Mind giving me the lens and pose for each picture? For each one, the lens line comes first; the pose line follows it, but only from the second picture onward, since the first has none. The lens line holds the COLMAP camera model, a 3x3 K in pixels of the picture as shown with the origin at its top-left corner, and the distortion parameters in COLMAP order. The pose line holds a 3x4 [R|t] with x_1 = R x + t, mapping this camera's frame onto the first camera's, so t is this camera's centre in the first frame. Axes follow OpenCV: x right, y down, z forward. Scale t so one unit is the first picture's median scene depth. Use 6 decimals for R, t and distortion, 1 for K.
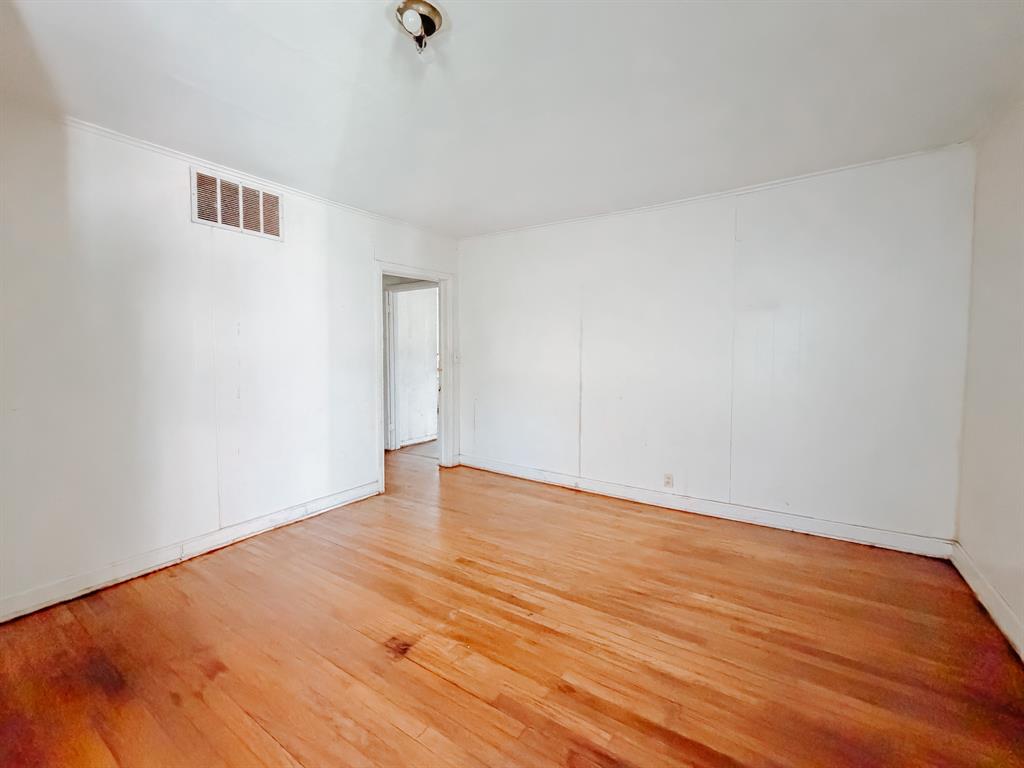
lens RADIAL K [[430.4, 0, 510.8], [0, 430.4, 383.6], [0, 0, 1]] dist [0.000319, -0.000318]
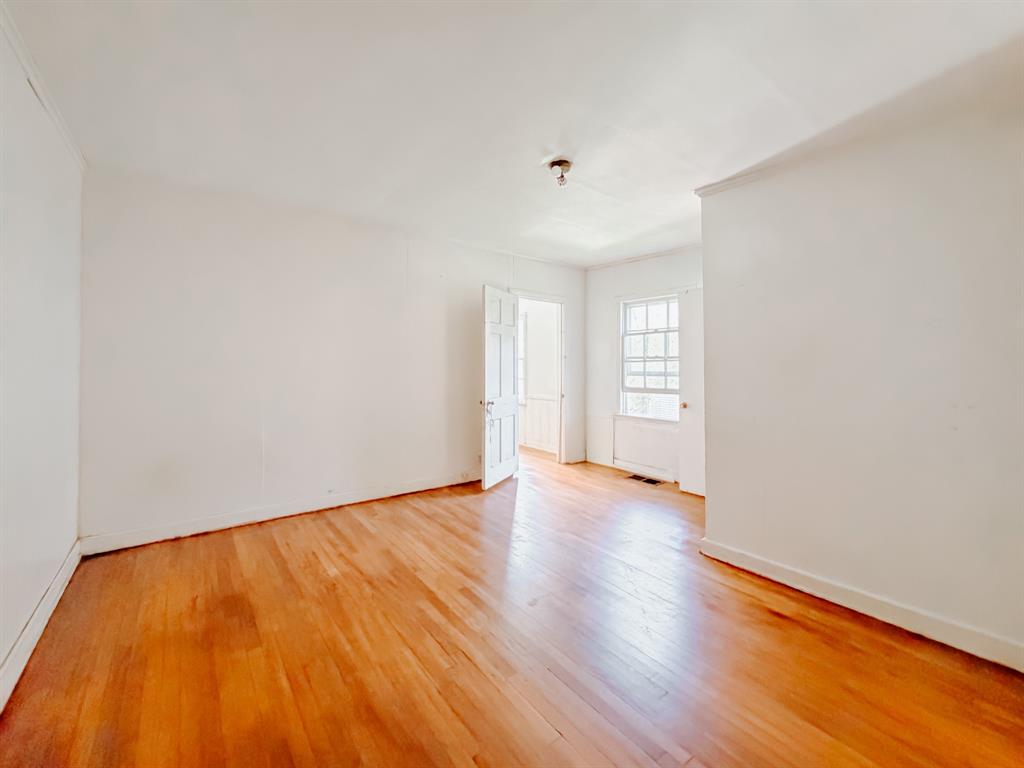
lens RADIAL K [[430.4, 0, 510.8], [0, 430.4, 383.6], [0, 0, 1]] dist [0.000319, -0.000318]
pose [[-0.947395, -0.016331, 0.319651, -0.406440], [0.024794, 0.991952, 0.124163, -0.159009], [-0.319106, 0.125557, -0.939365, 1.928002]]
